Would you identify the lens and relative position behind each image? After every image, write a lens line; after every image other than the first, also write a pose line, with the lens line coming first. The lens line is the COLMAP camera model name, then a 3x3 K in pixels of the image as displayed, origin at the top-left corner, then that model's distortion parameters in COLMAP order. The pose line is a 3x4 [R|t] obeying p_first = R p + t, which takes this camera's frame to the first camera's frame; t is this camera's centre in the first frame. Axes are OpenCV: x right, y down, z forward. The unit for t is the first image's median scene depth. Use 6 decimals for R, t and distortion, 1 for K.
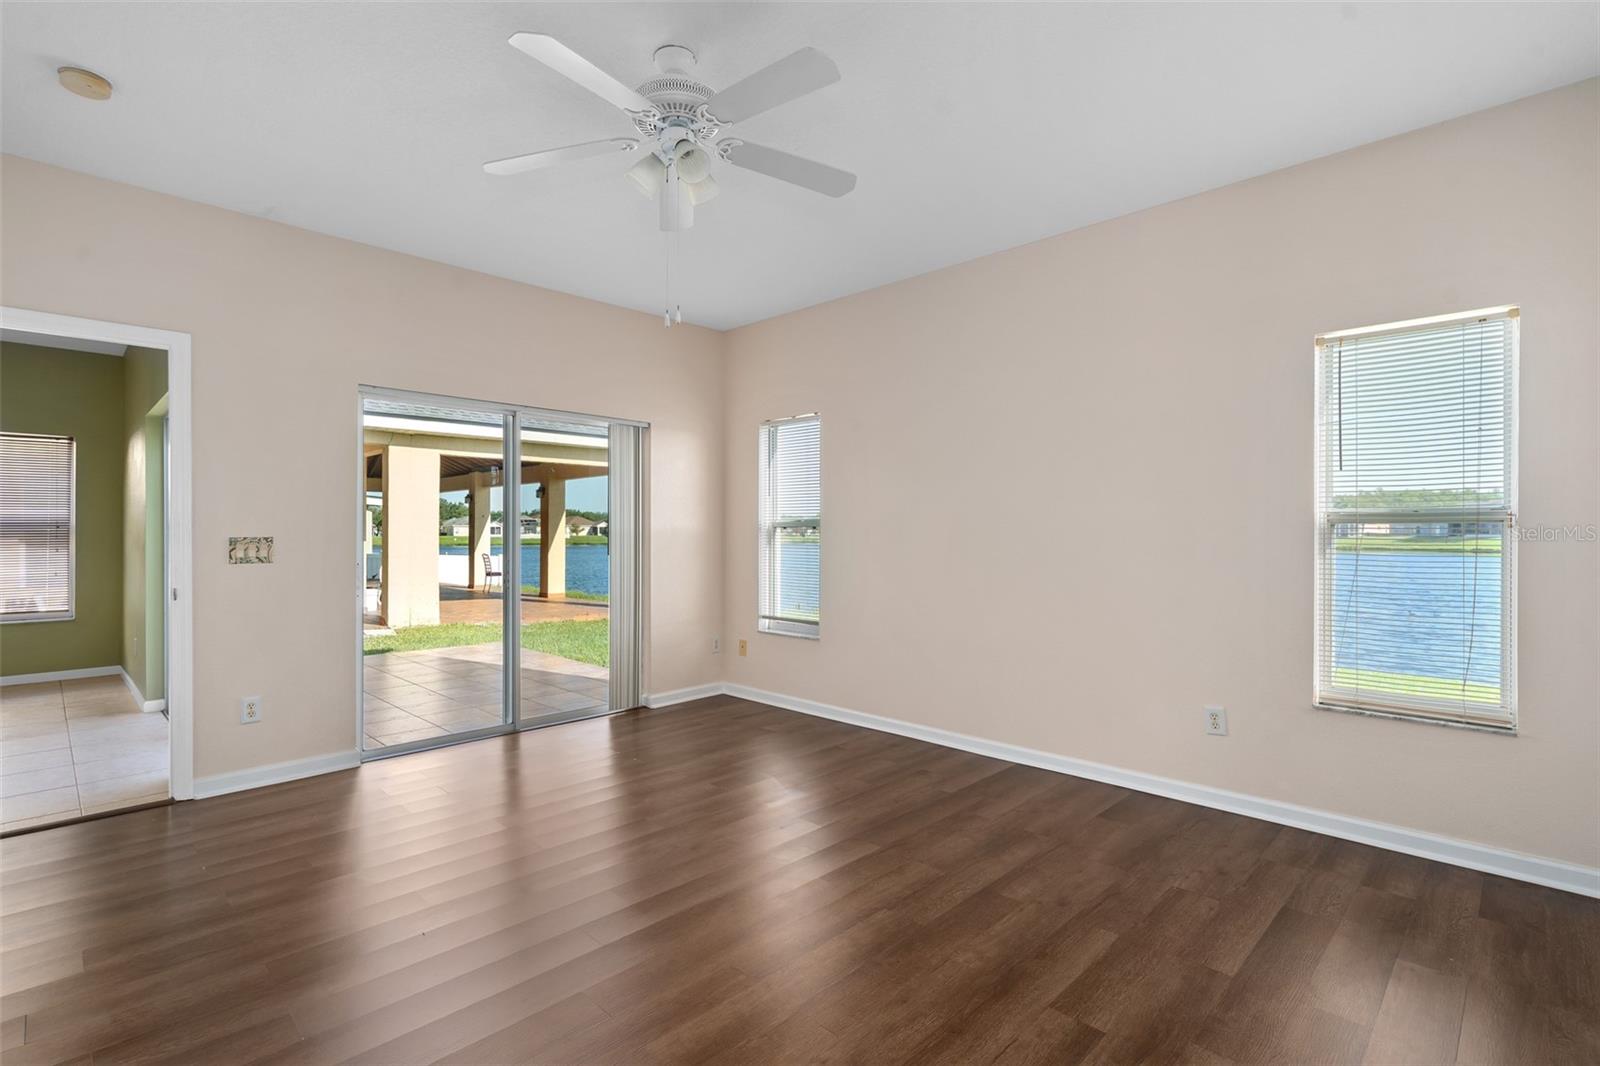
lens RADIAL K [[755.0, 0, 800.0], [0, 755.0, 533.0], [0, 0, 1]] dist [0.001111, 0.000171]
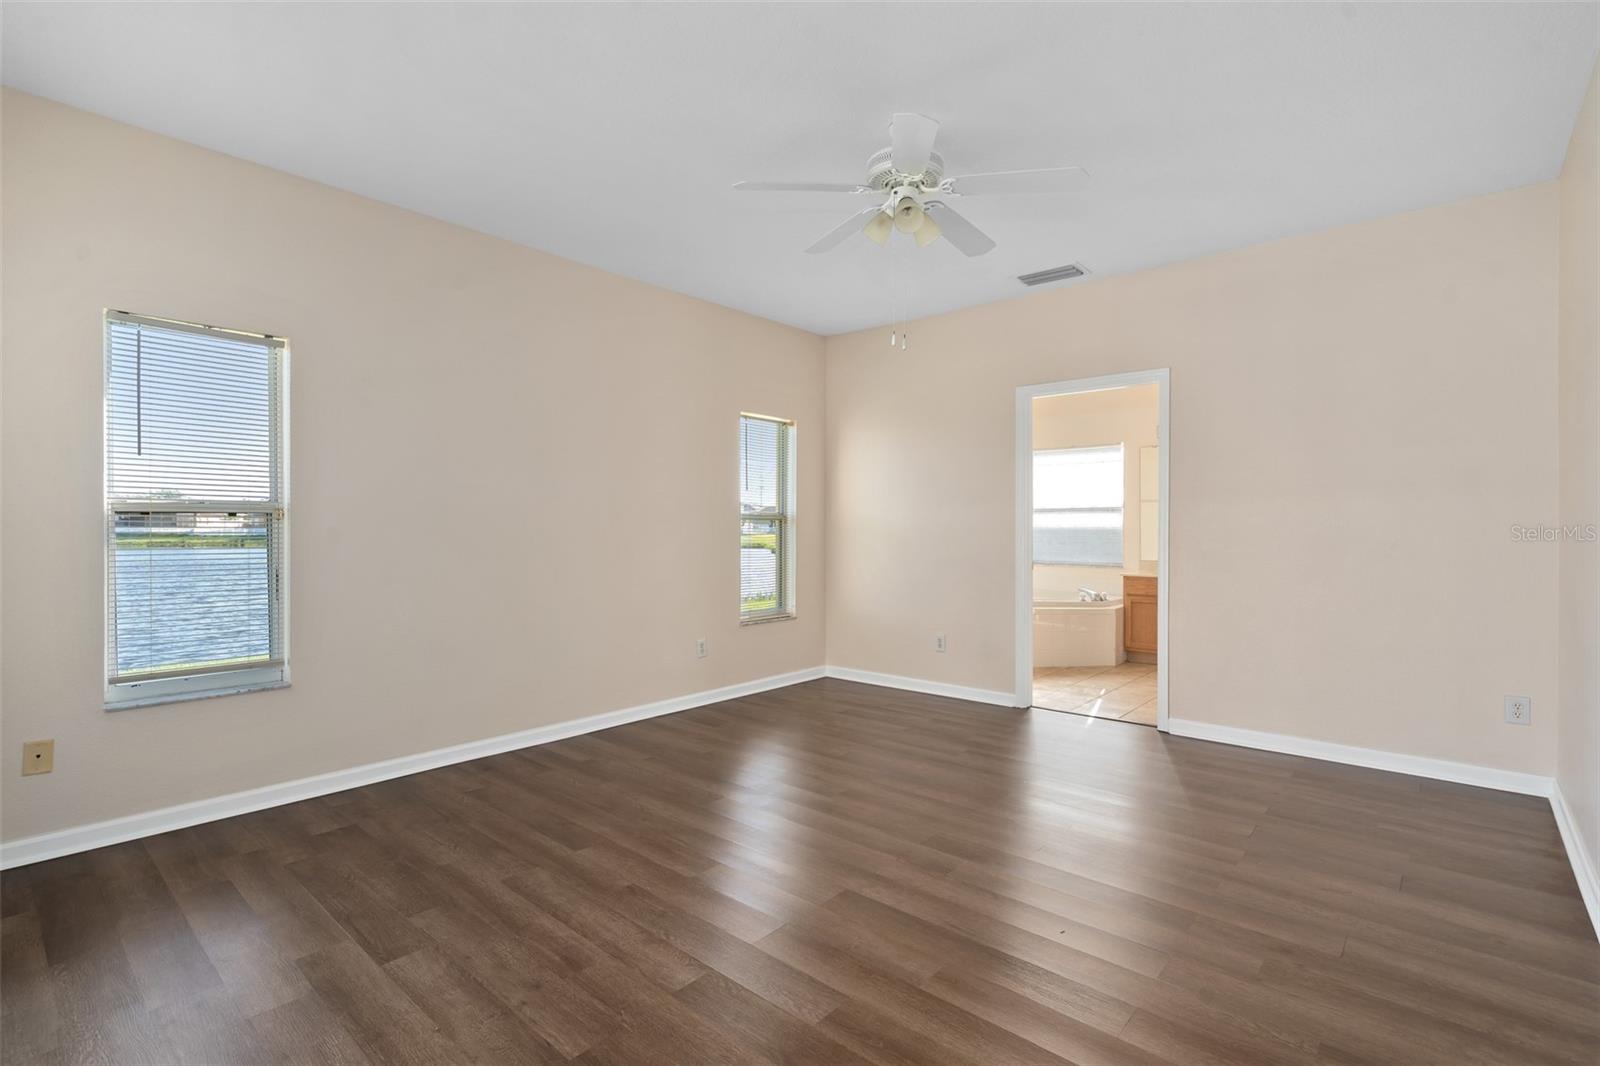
lens RADIAL K [[714.4, 0, 800.0], [0, 714.4, 533.0], [0, 0, 1]] dist [-0.001513, -0.000159]
pose [[-0.074424, -0.009214, 0.997184, -0.933942], [-0.012585, 0.999886, 0.008300, -0.000966], [-0.997147, -0.011932, -0.074532, 0.924707]]
